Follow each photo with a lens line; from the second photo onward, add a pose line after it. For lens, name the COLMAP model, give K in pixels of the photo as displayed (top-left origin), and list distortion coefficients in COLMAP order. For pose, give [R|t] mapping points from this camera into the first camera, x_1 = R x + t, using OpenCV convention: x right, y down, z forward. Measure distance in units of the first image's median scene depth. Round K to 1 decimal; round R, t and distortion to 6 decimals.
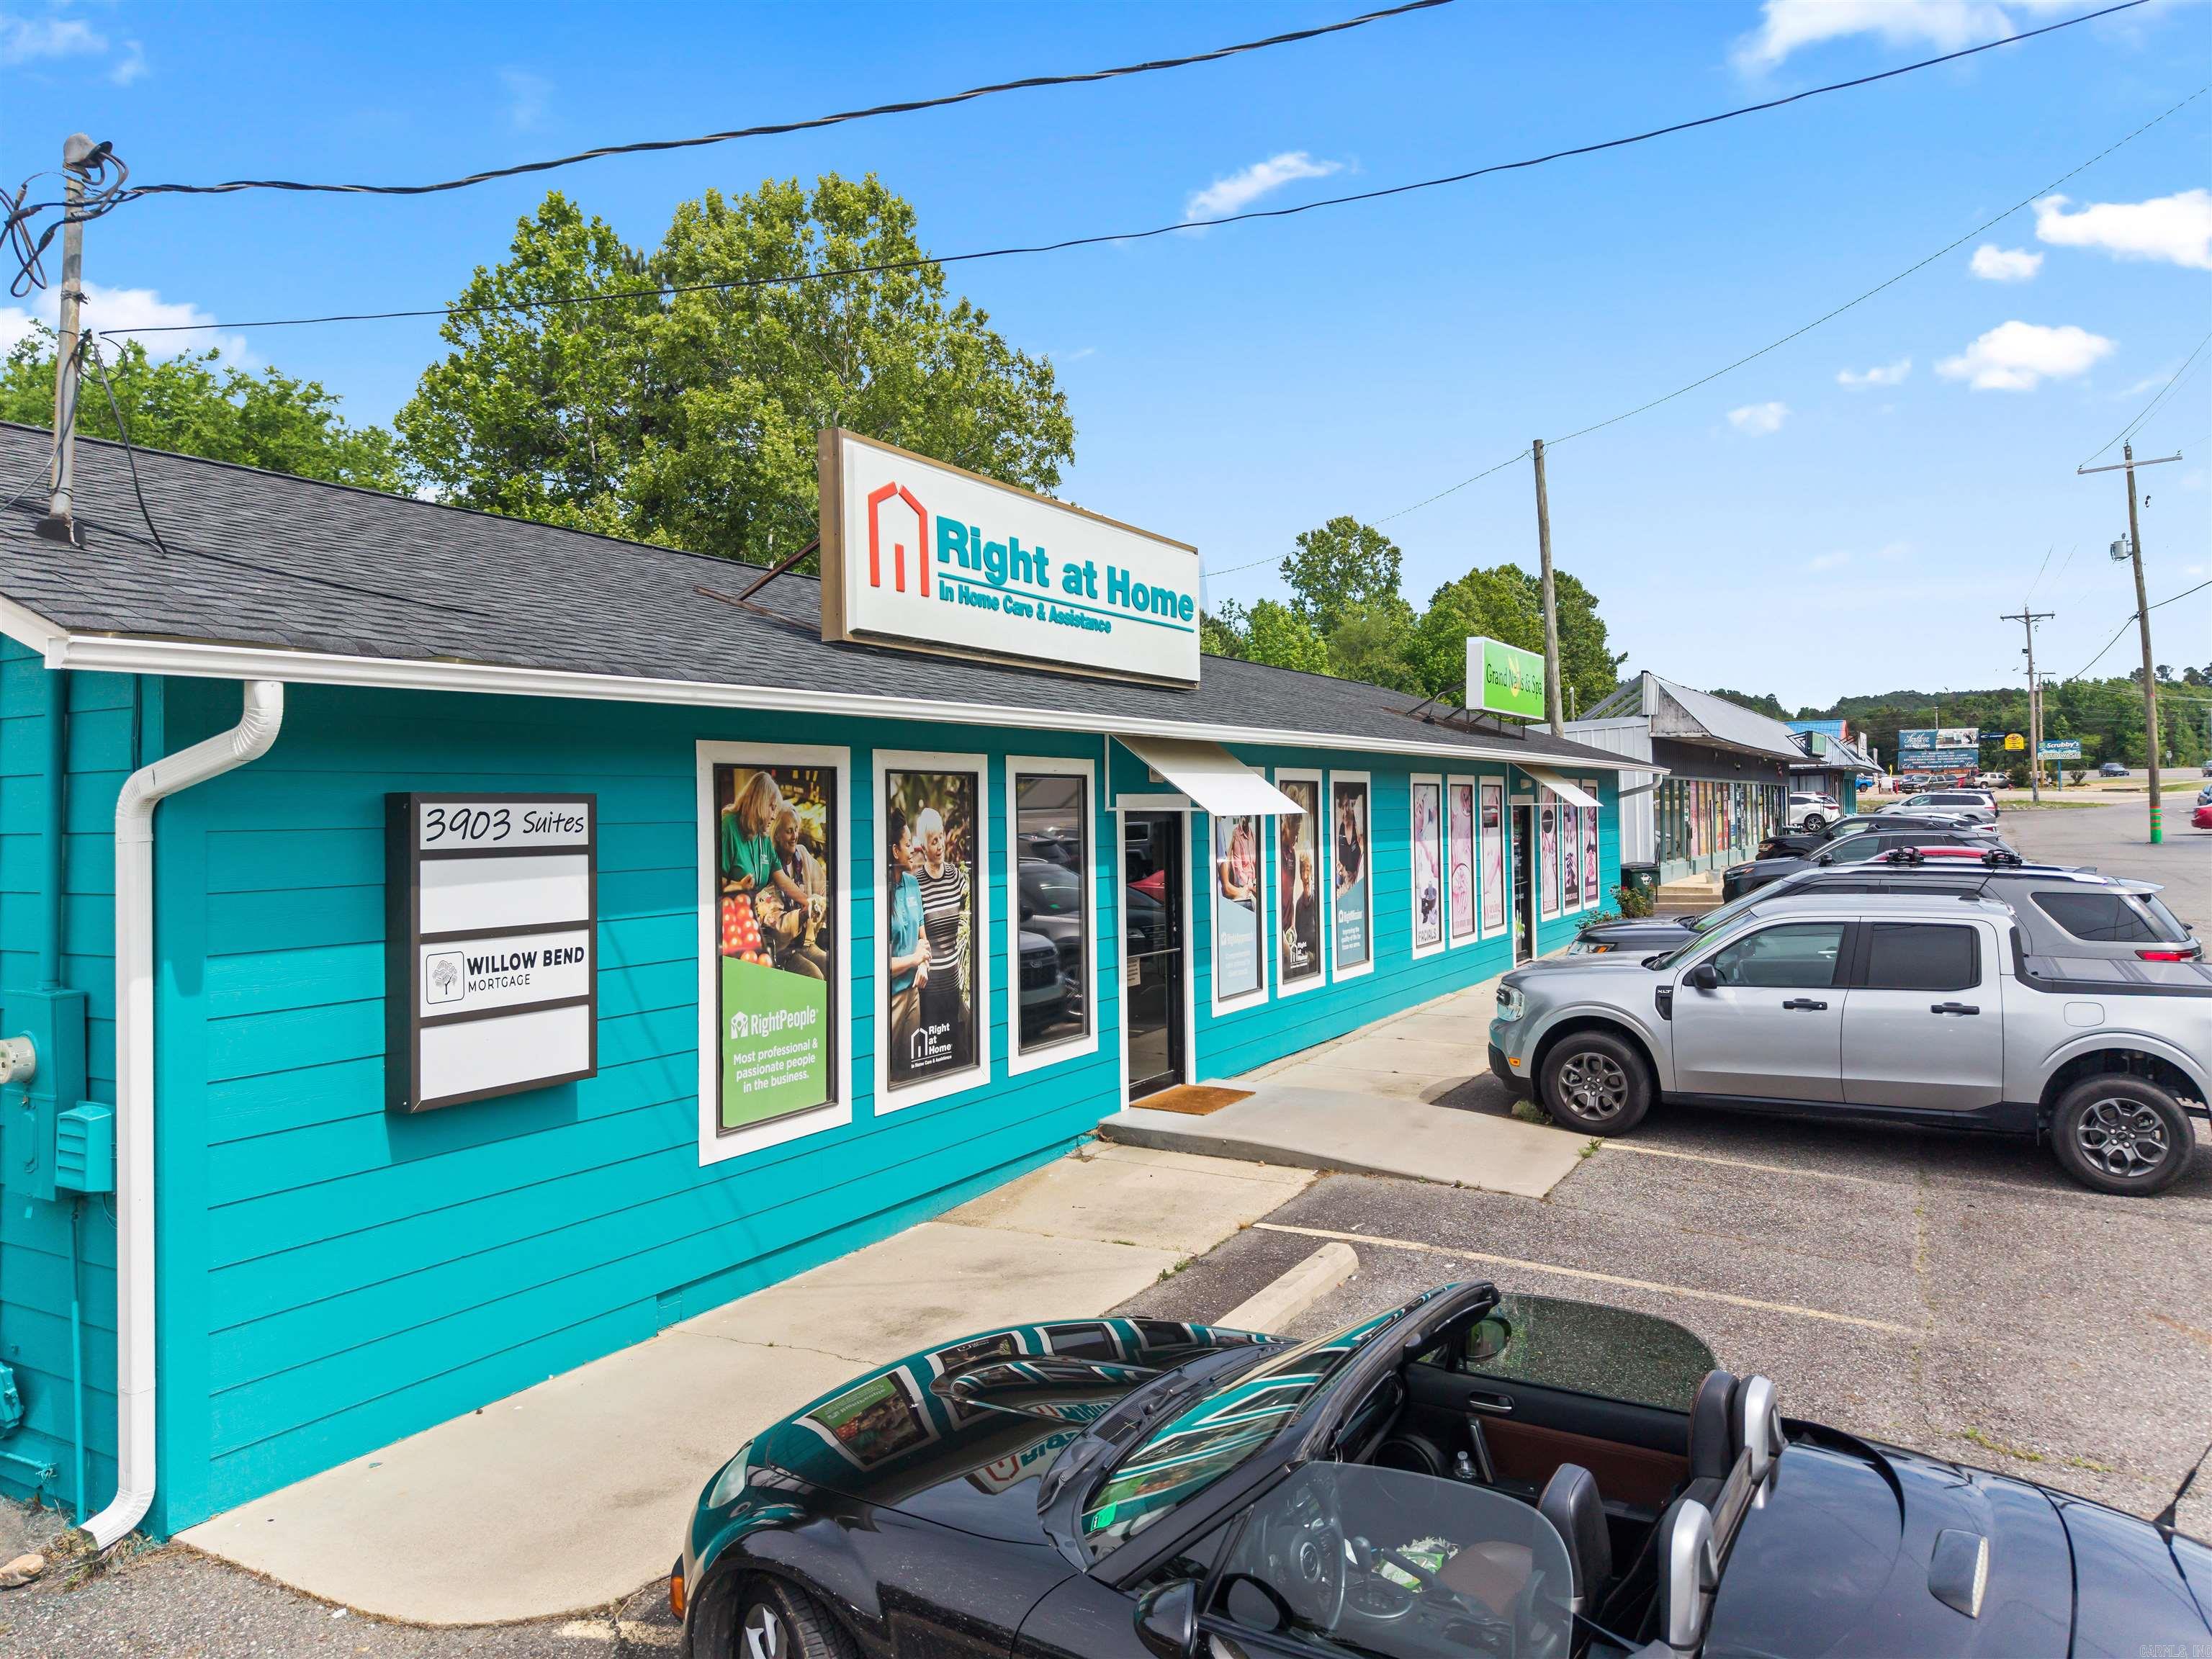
lens RADIAL K [[1508.8, 0, 1076.0], [0, 1508.8, 787.1], [0, 0, 1]] dist [0.039698, -0.001719]
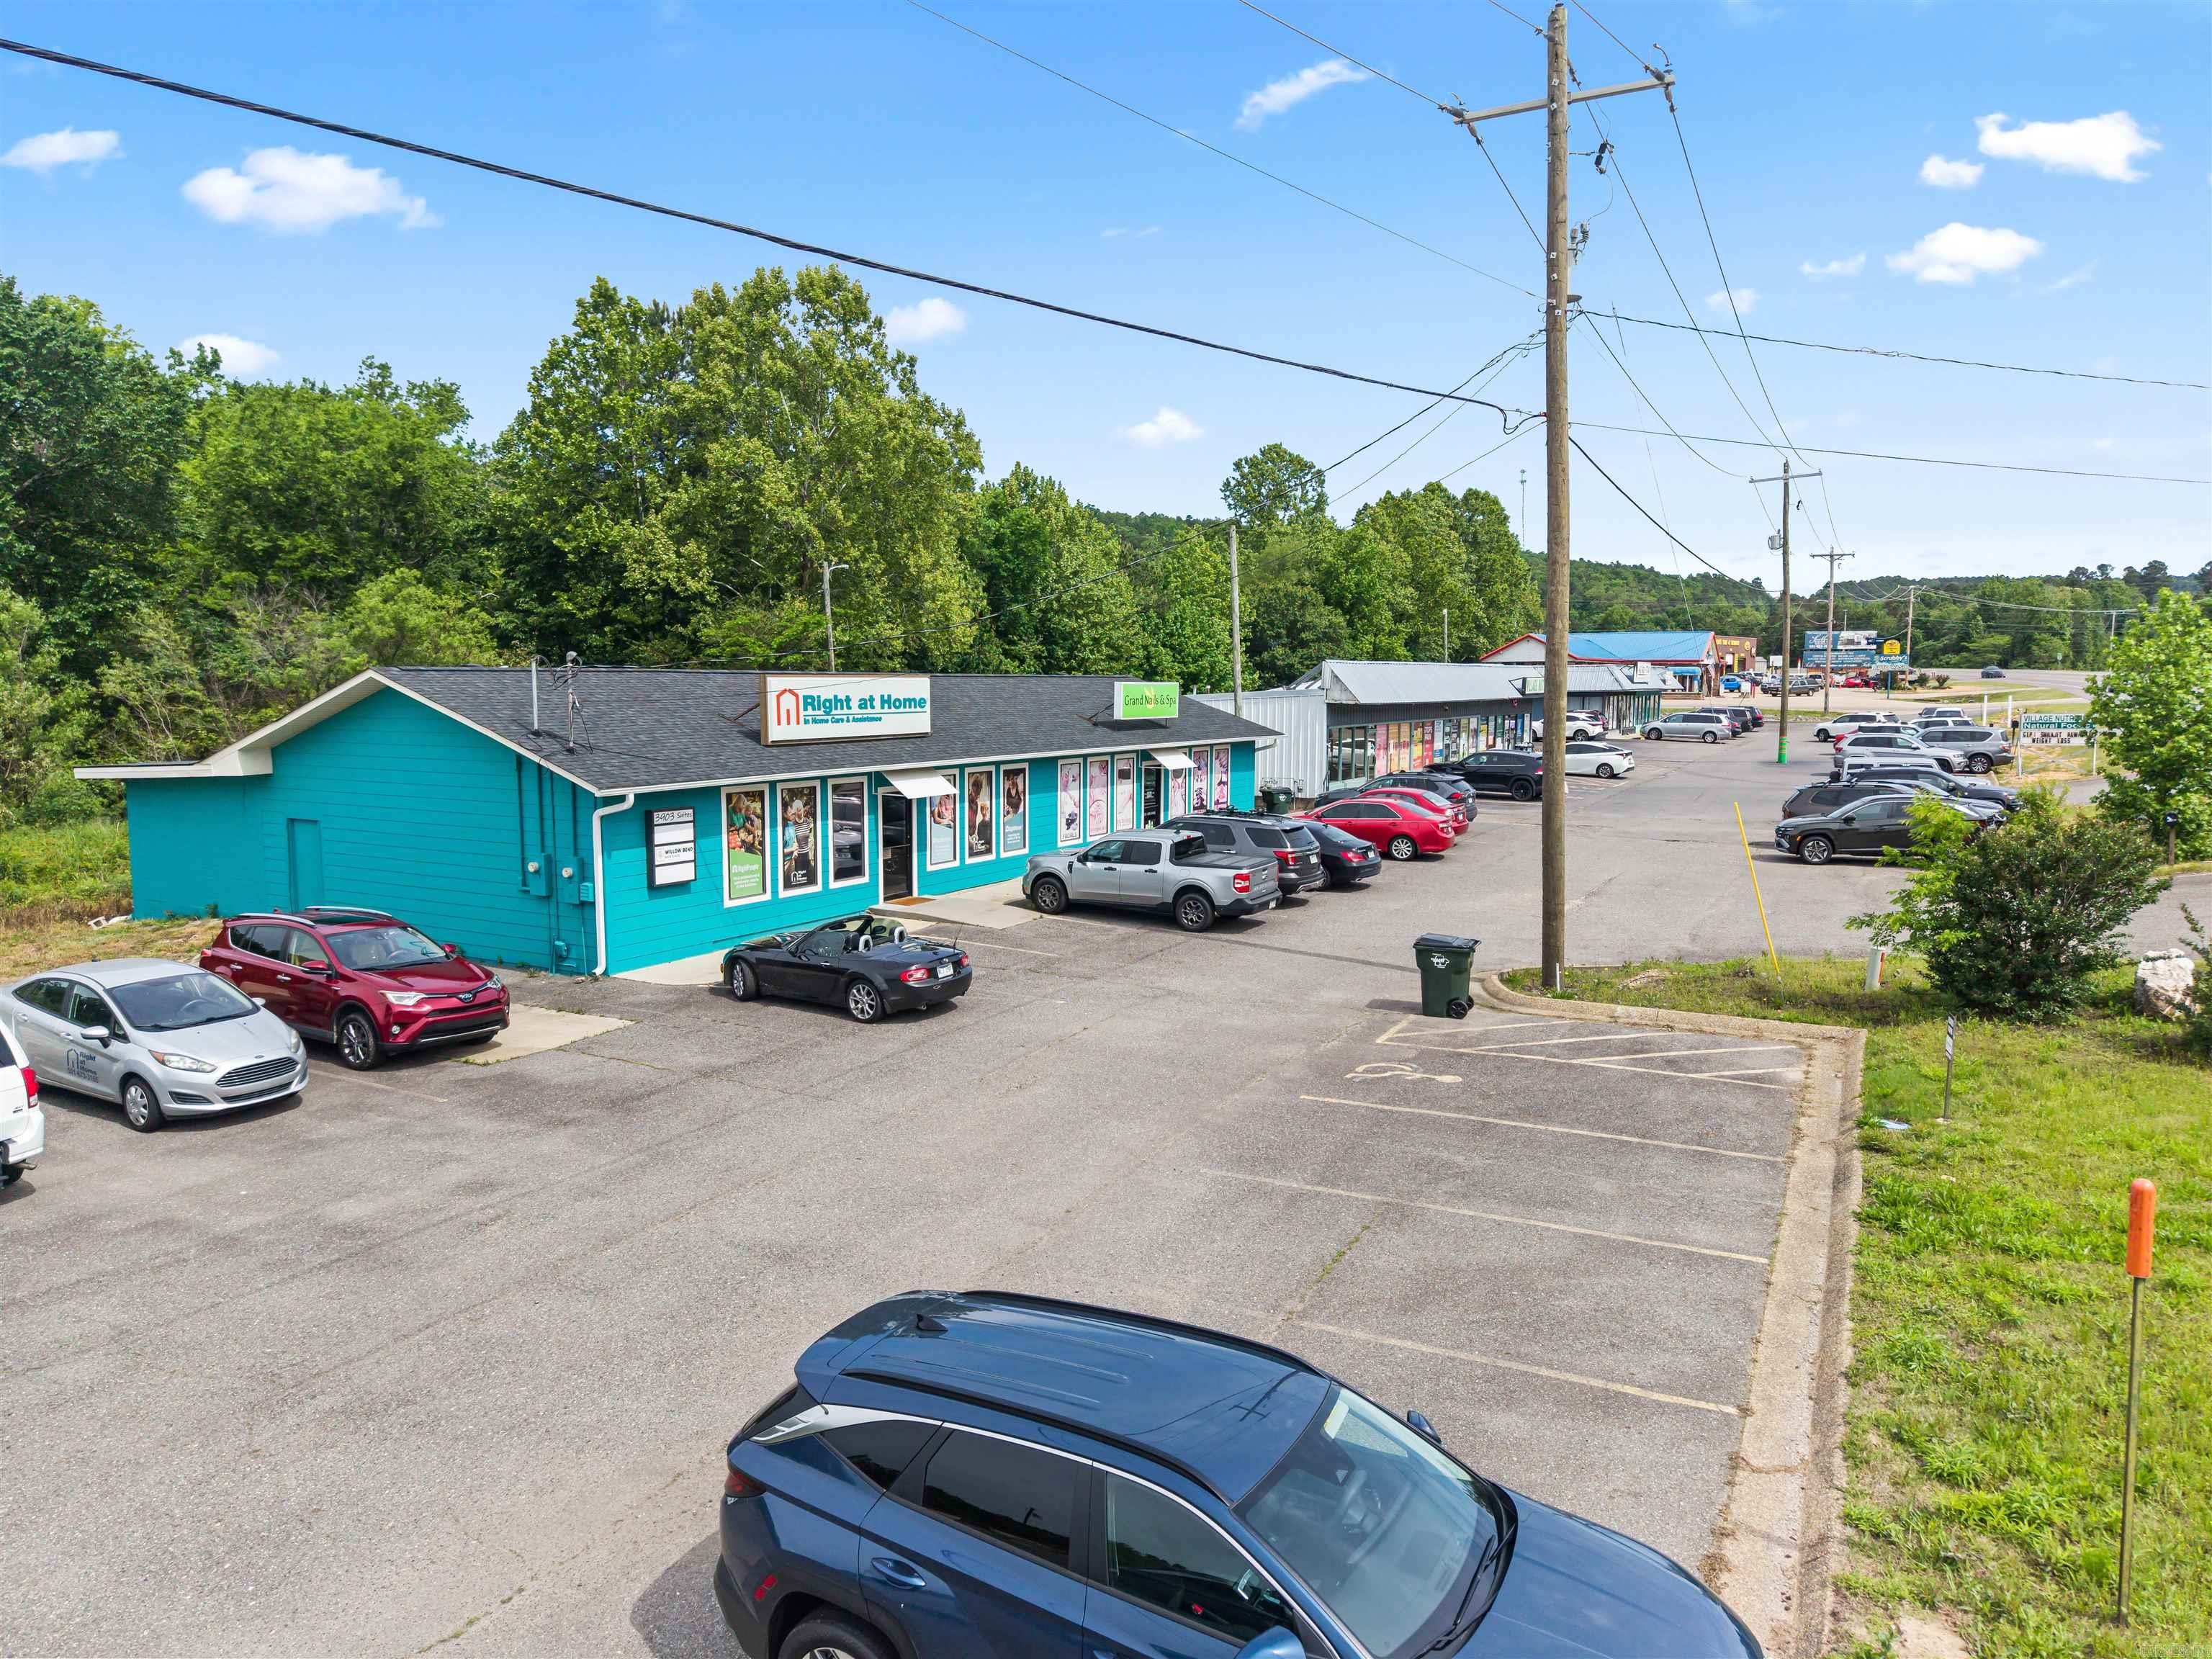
lens RADIAL K [[1526.3, 0, 1109.4], [0, 1526.3, 862.6], [0, 0, 1]] dist [0.127752, -0.361208]
pose [[0.999758, 0.017534, 0.013278, 0.476680], [-0.019205, 0.990183, 0.138450, -0.292001], [-0.010720, -0.138672, 0.990280, -2.018458]]
